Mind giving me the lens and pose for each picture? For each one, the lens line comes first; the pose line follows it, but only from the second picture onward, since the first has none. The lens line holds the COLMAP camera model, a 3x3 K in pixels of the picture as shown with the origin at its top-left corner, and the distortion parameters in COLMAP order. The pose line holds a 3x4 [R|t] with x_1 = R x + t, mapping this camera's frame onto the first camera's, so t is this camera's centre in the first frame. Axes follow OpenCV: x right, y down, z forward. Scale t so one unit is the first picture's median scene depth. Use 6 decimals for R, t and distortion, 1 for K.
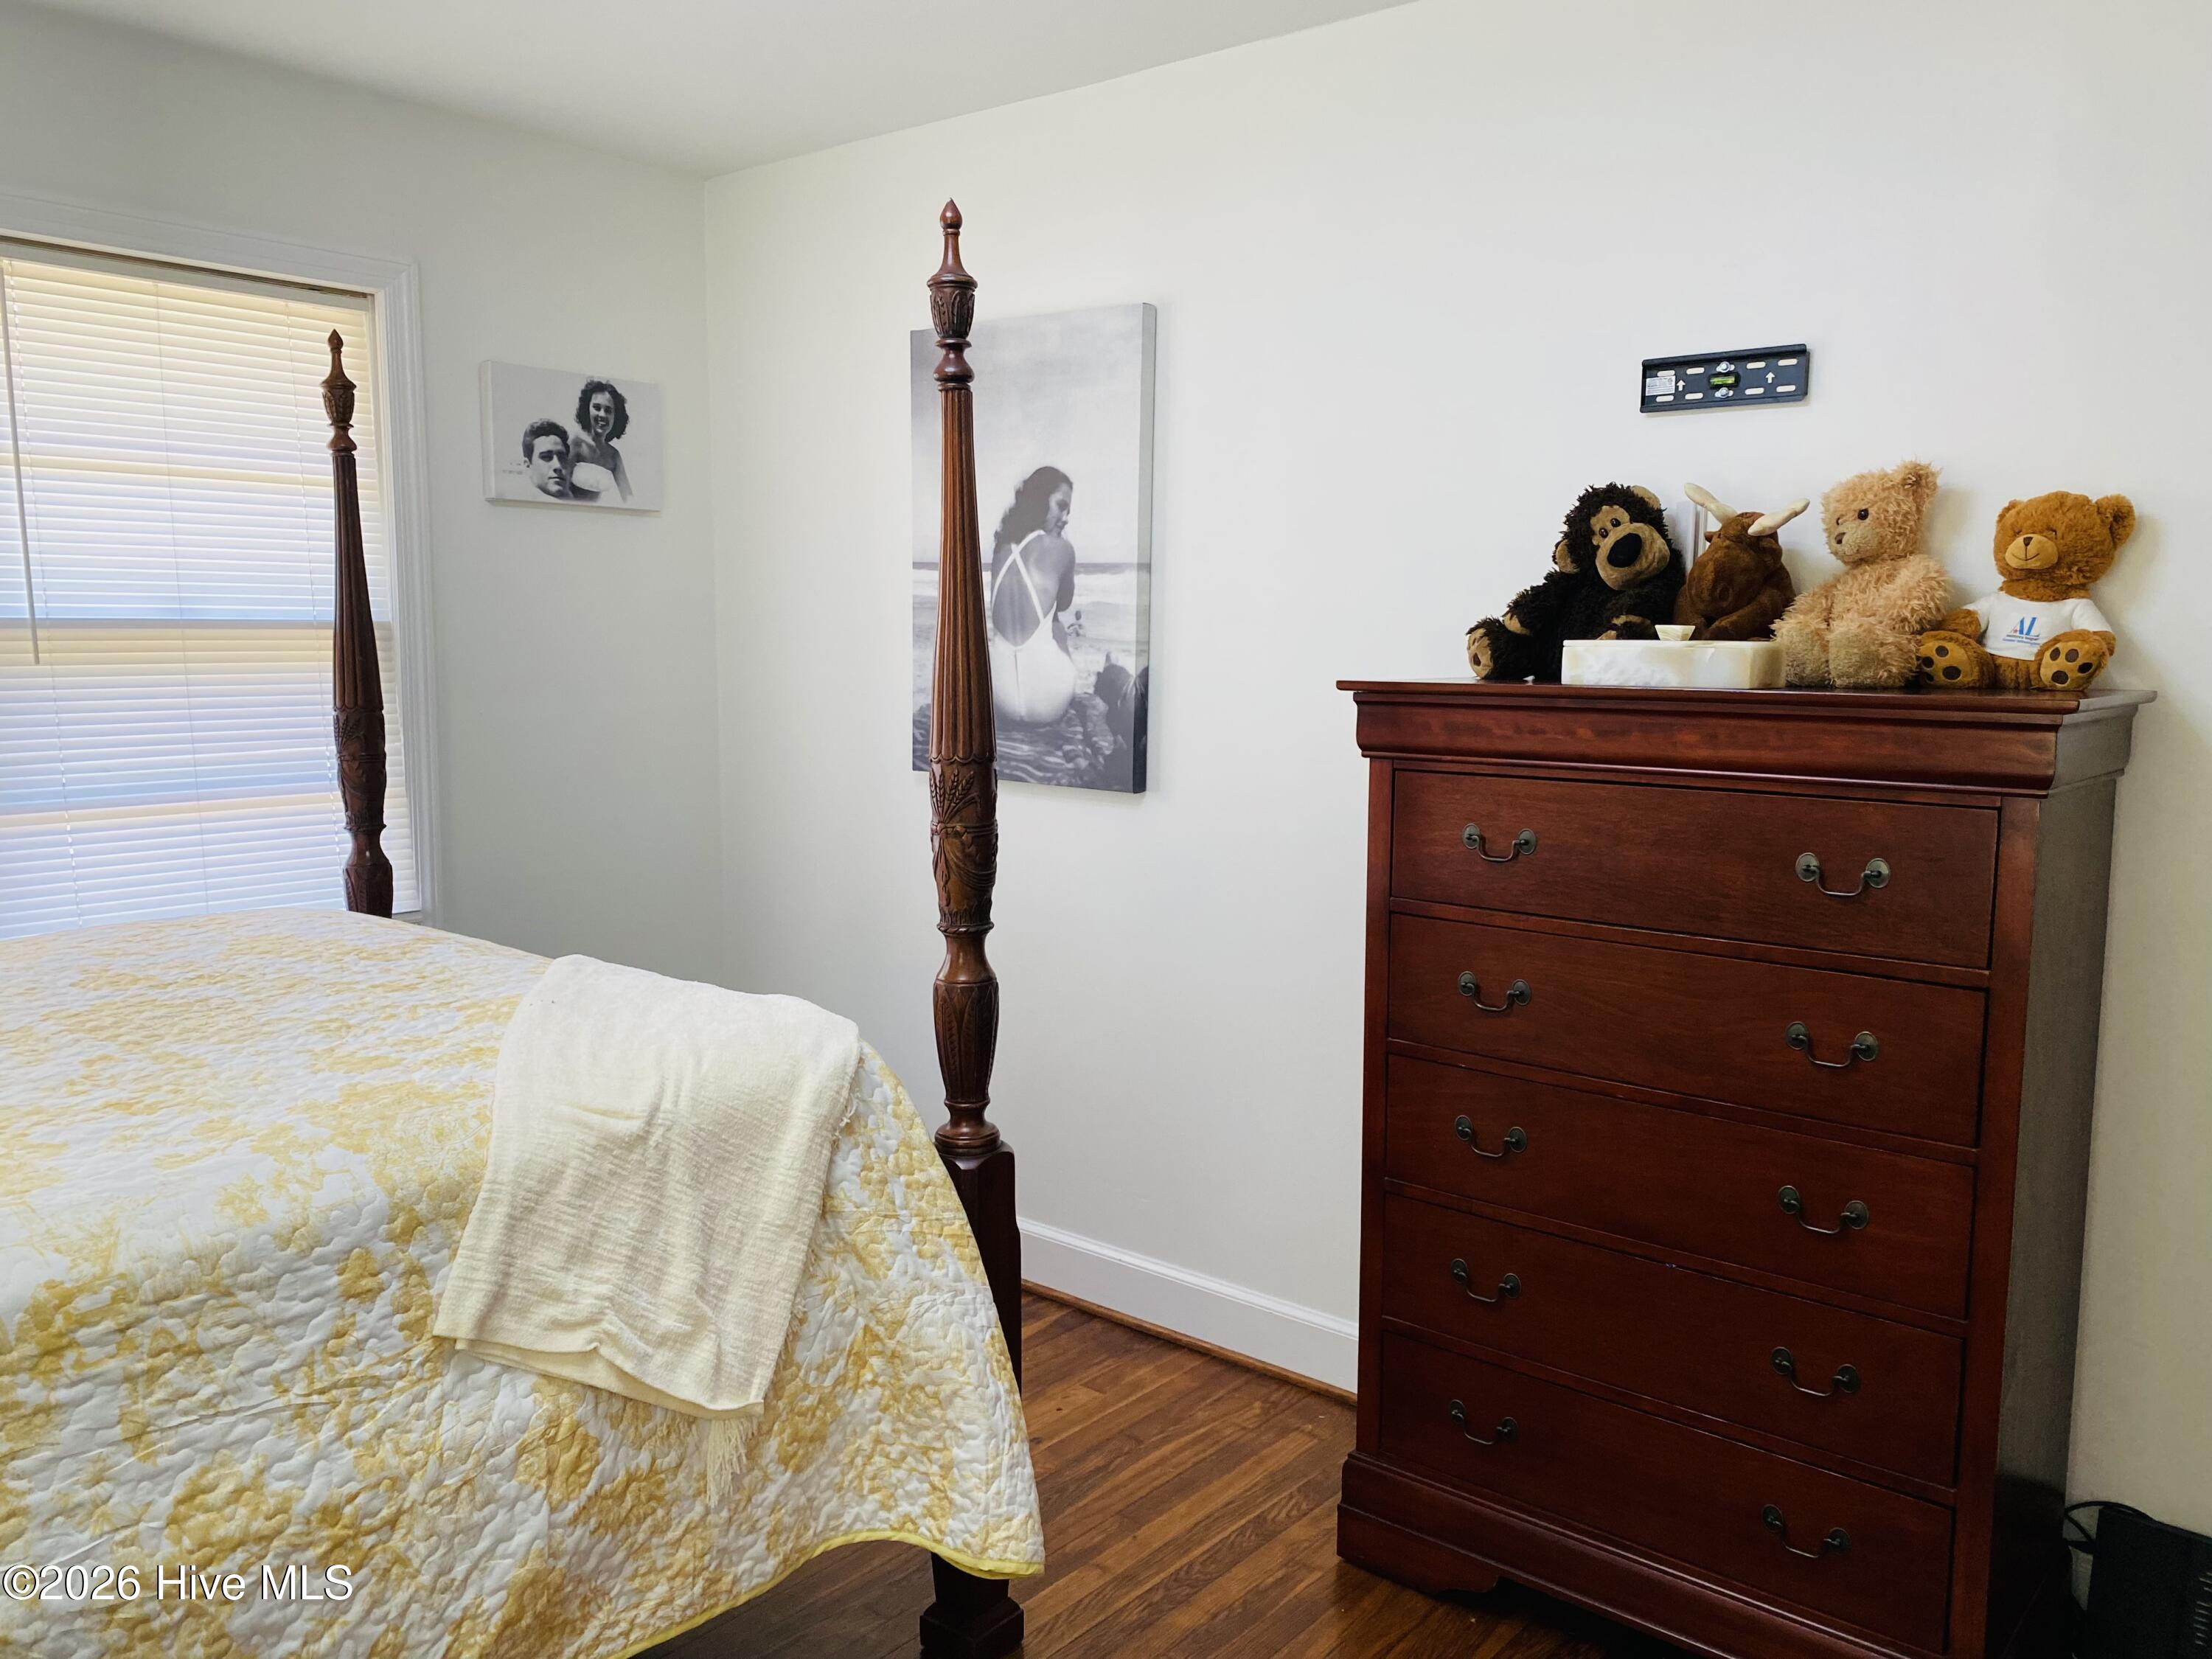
lens RADIAL K [[1615.7, 0, 1155.0], [0, 1615.7, 855.2], [0, 0, 1]] dist [-0.005195, -0.005343]
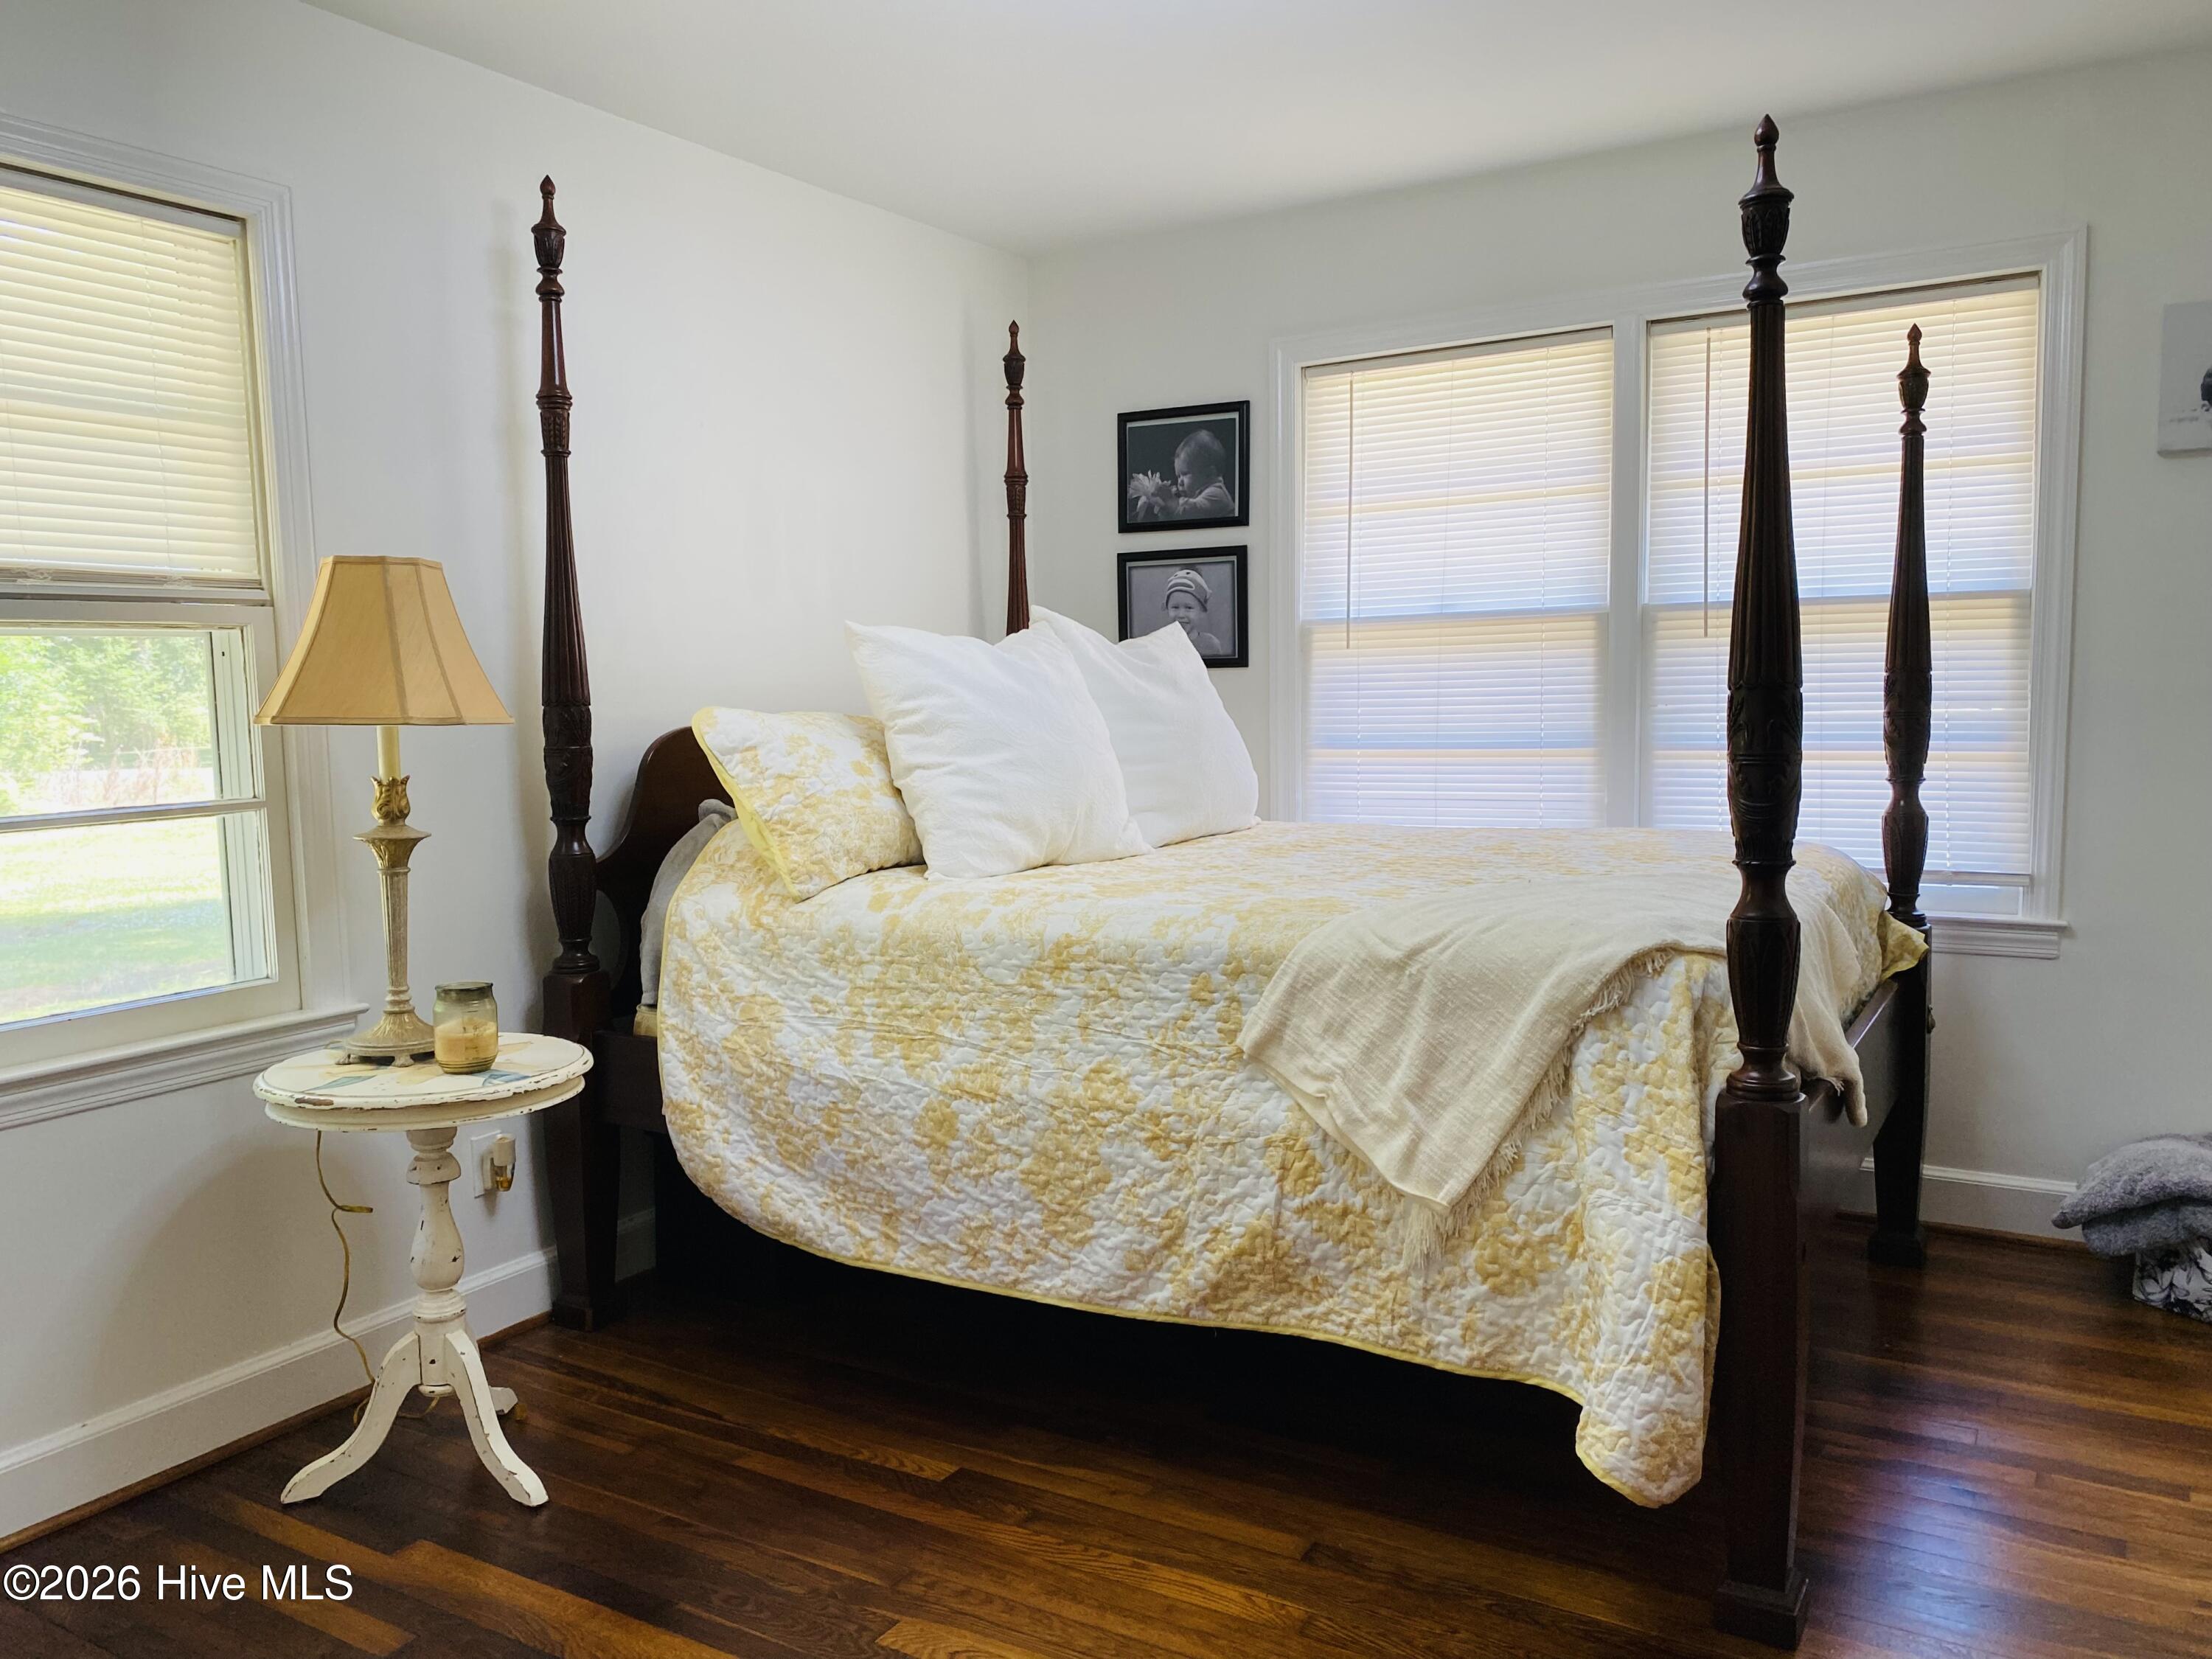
lens RADIAL K [[1684.5, 0, 1087.2], [0, 1684.5, 861.2], [0, 0, 1]] dist [0.011230, -0.012548]
pose [[0.154044, 0.102278, -0.982756, 1.047559], [-0.115712, 0.989651, 0.084858, 0.003719], [0.981265, 0.100645, 0.164285, 0.550200]]
